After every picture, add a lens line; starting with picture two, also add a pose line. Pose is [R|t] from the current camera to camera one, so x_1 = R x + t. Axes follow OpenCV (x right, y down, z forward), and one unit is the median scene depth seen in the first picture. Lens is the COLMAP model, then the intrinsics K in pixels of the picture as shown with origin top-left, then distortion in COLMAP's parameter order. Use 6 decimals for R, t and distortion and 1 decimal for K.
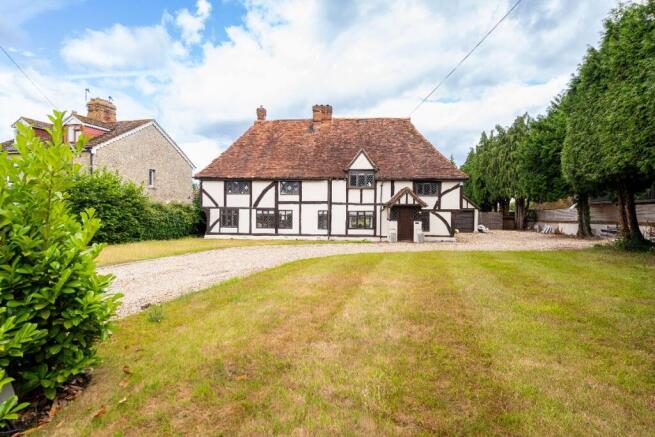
lens RADIAL K [[372.8, 0, 327.5], [0, 372.8, 218.5], [0, 0, 1]] dist [0.001652, 0.000204]
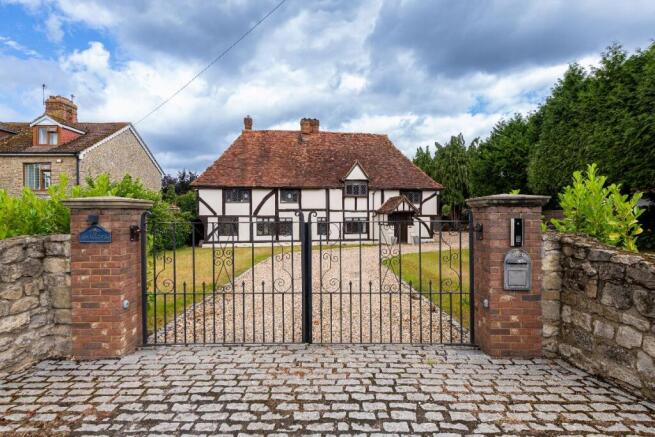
lens RADIAL K [[372.8, 0, 327.5], [0, 372.8, 218.5], [0, 0, 1]] dist [0.001652, 0.000204]
pose [[0.962141, -0.016358, 0.272060, -0.284184], [0.020547, 0.999710, -0.012555, -0.004331], [-0.271776, 0.017670, 0.962198, -0.038215]]
